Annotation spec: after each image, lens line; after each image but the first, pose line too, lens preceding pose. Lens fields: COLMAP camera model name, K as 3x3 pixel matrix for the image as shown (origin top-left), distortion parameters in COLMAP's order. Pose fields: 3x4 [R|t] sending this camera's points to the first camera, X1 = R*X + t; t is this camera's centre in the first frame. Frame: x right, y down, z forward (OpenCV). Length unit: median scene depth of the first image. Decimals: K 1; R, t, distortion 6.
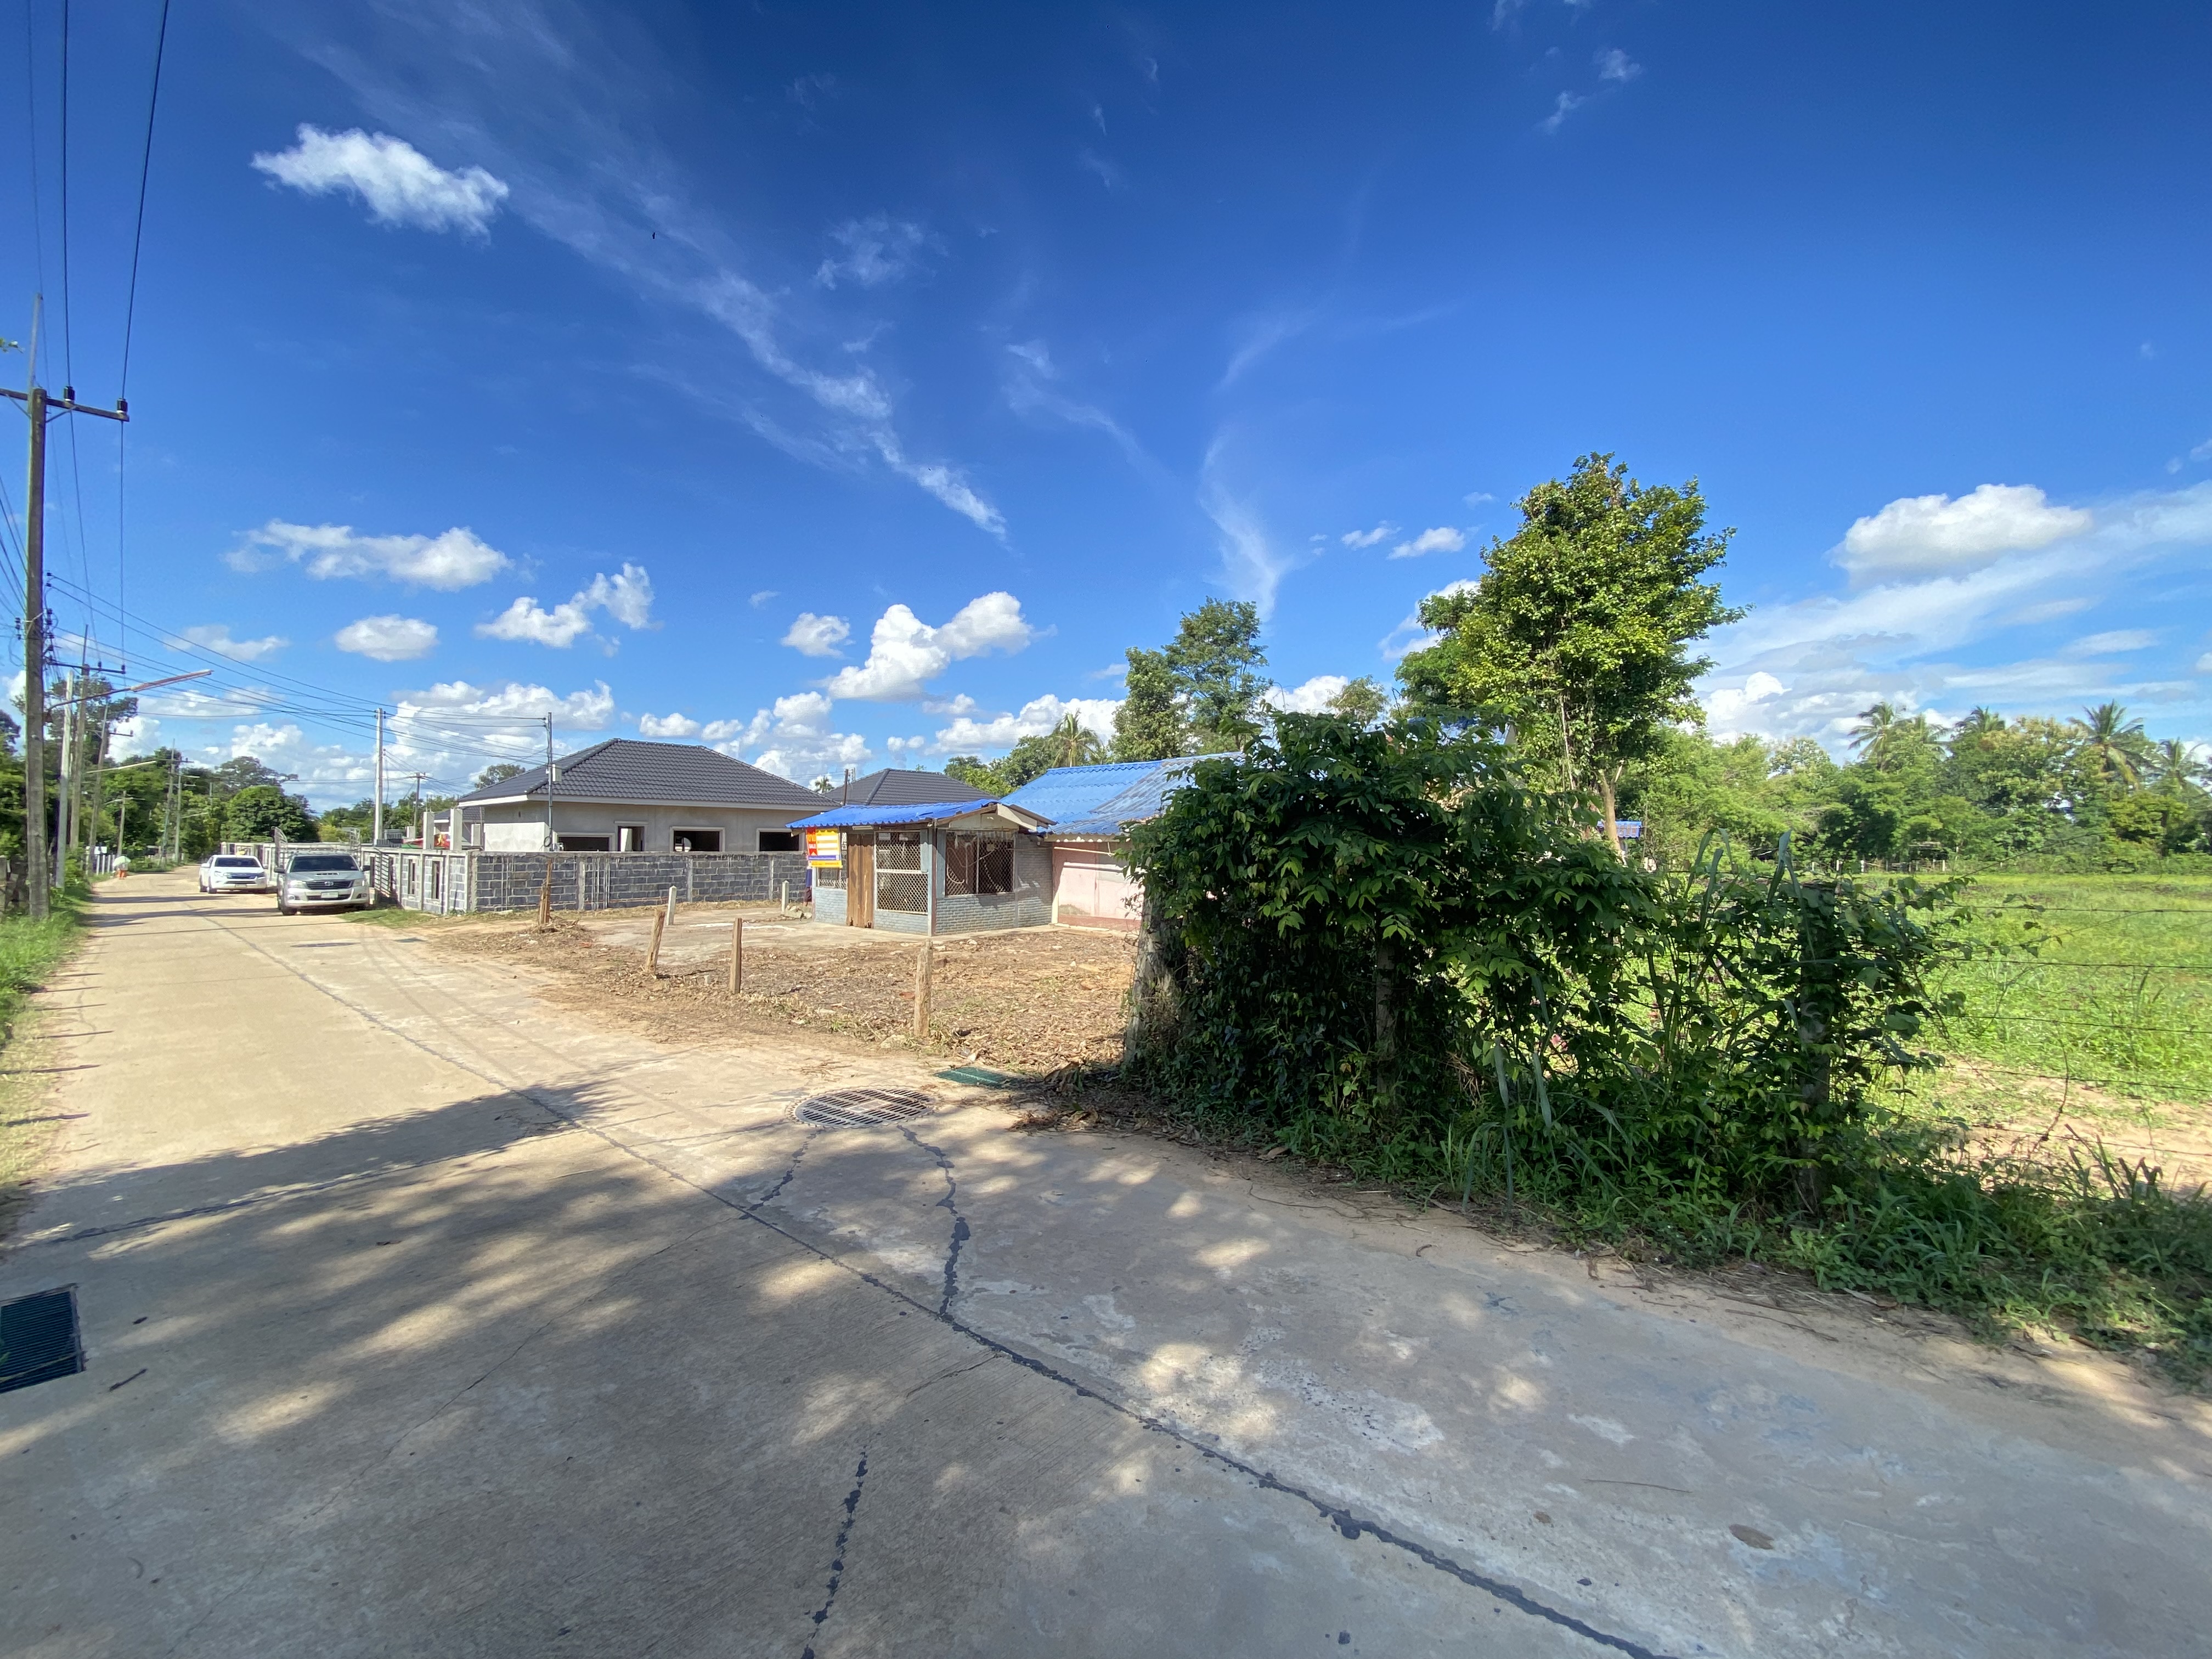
lens RADIAL K [[922.6, 0, 1106.0], [0, 922.6, 829.5], [0, 0, 1]] dist [0.049455, -0.034217]
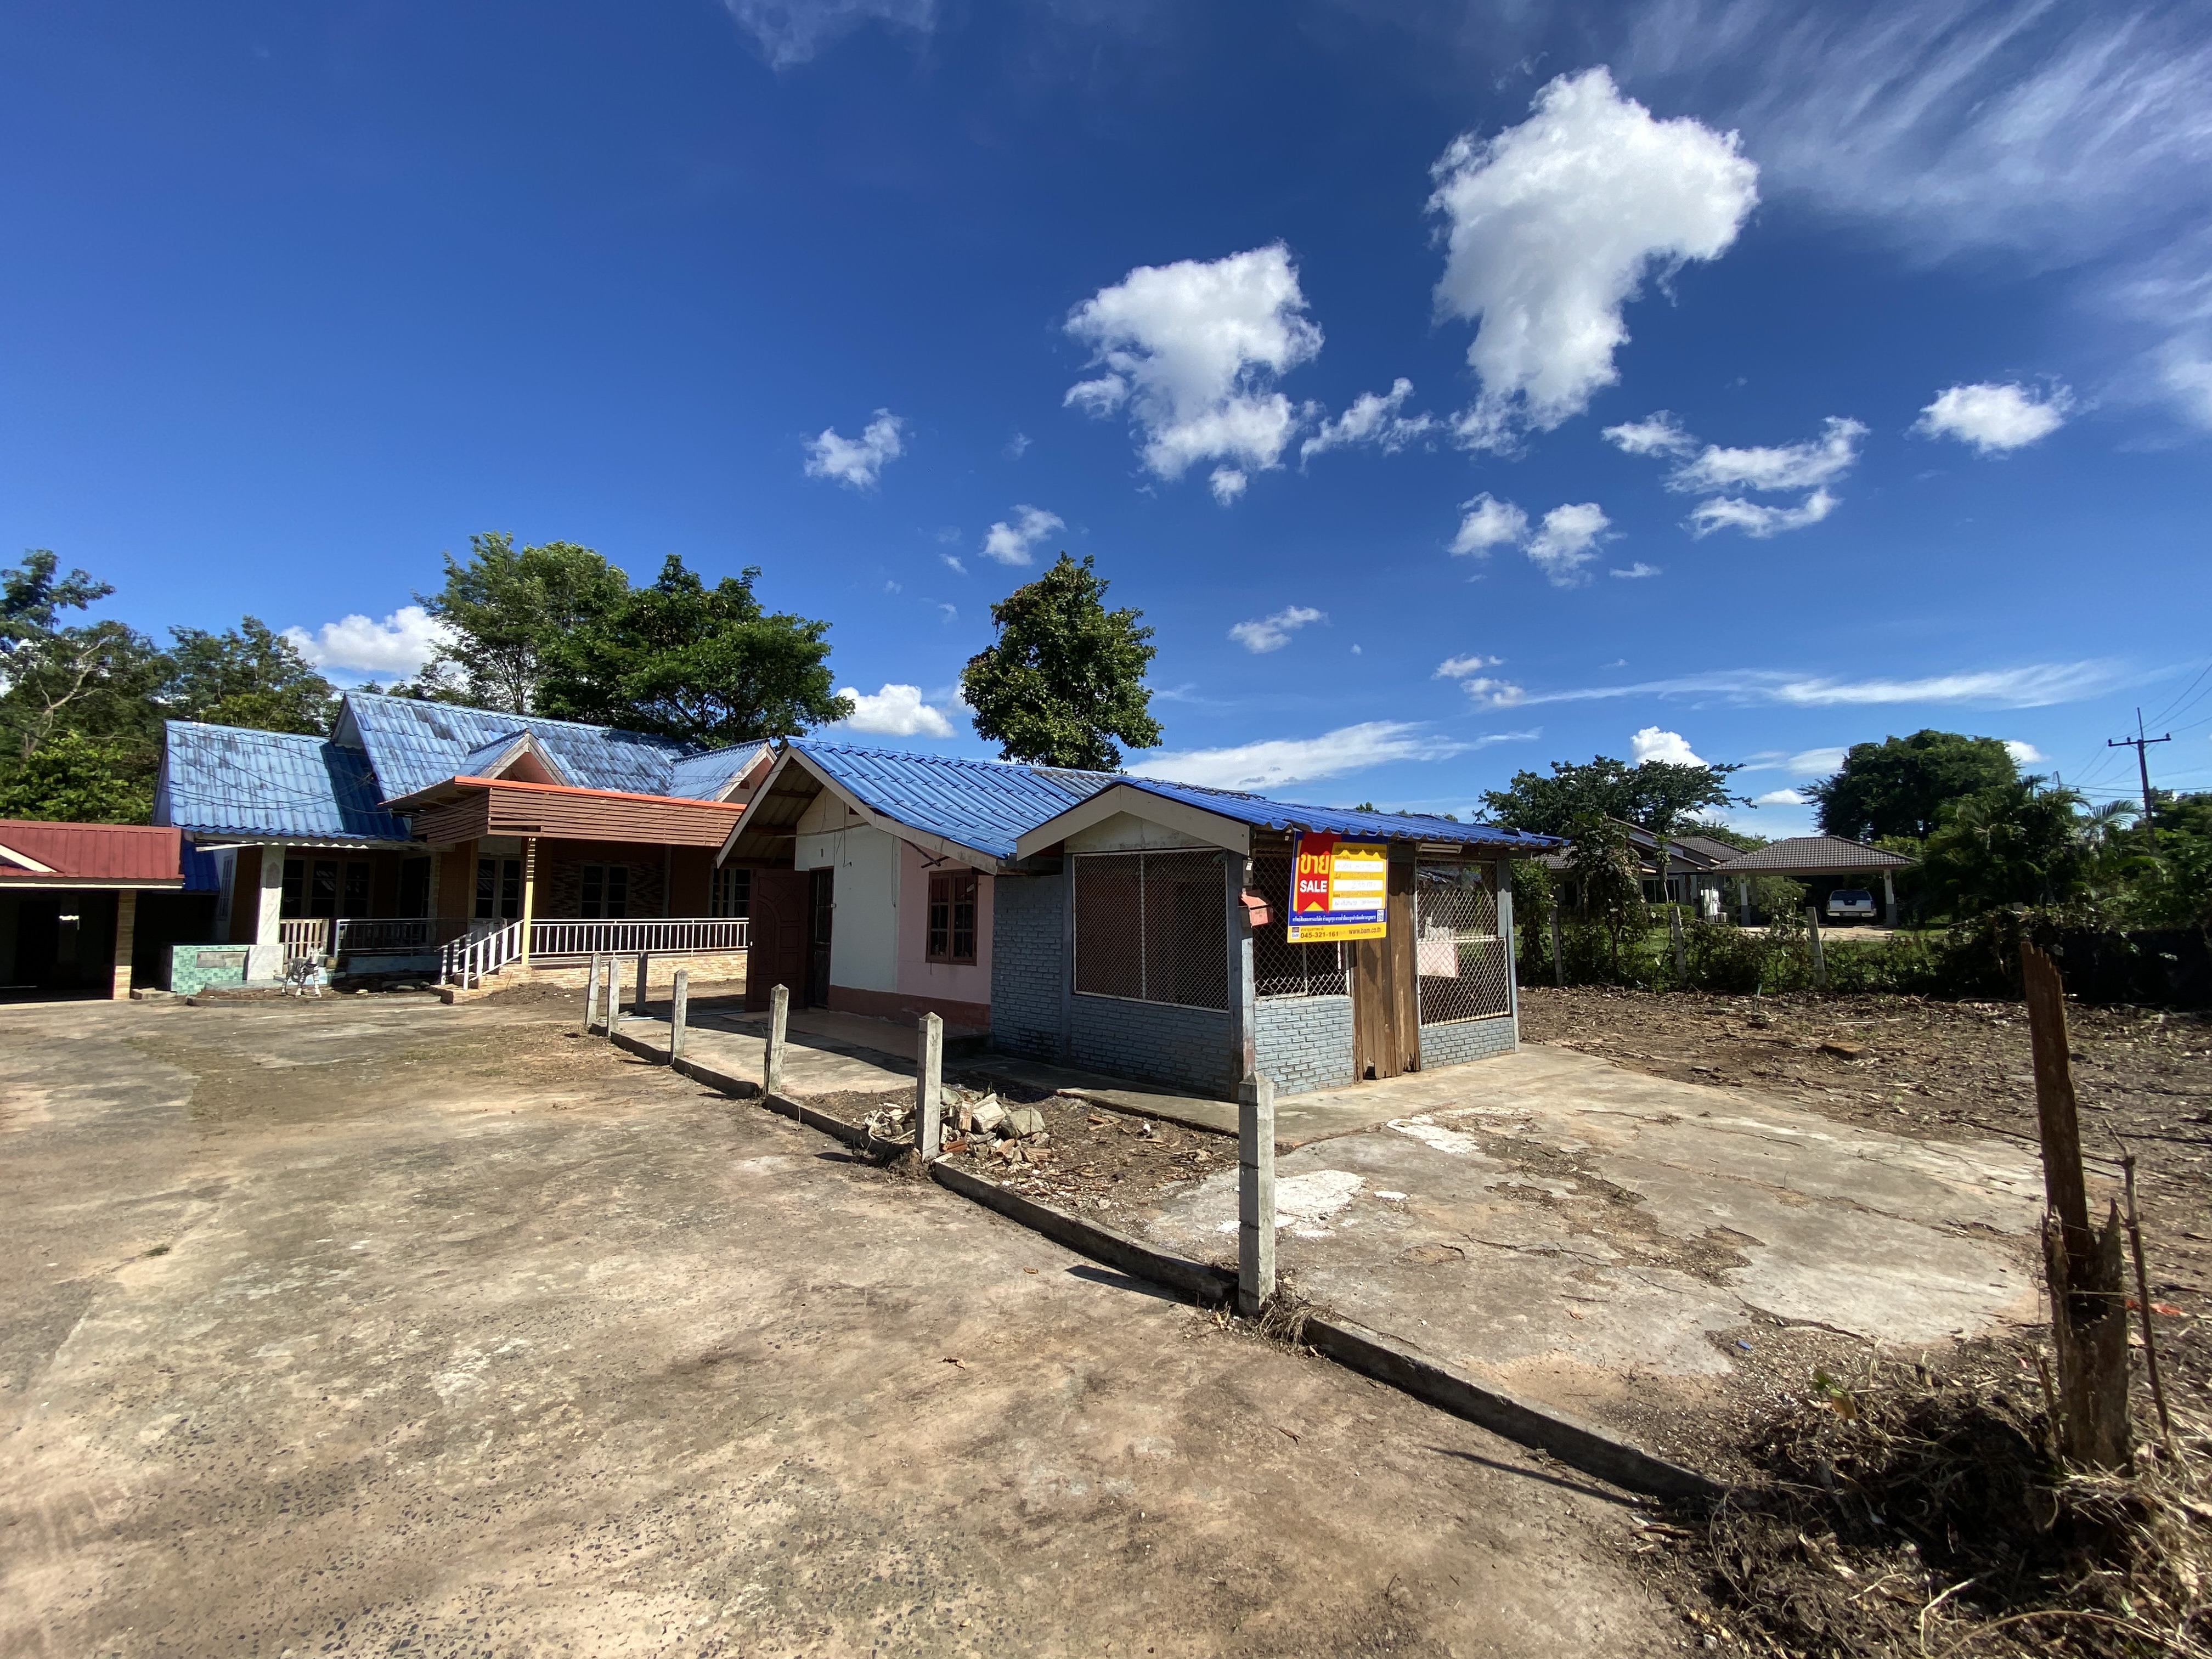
lens RADIAL K [[922.6, 0, 1106.0], [0, 922.6, 829.5], [0, 0, 1]] dist [0.049455, -0.034217]
pose [[0.136067, 0.077389, 0.987672, -0.700649], [-0.015943, 0.996986, -0.075923, 0.024663], [-0.990571, -0.005416, 0.136891, 1.036100]]
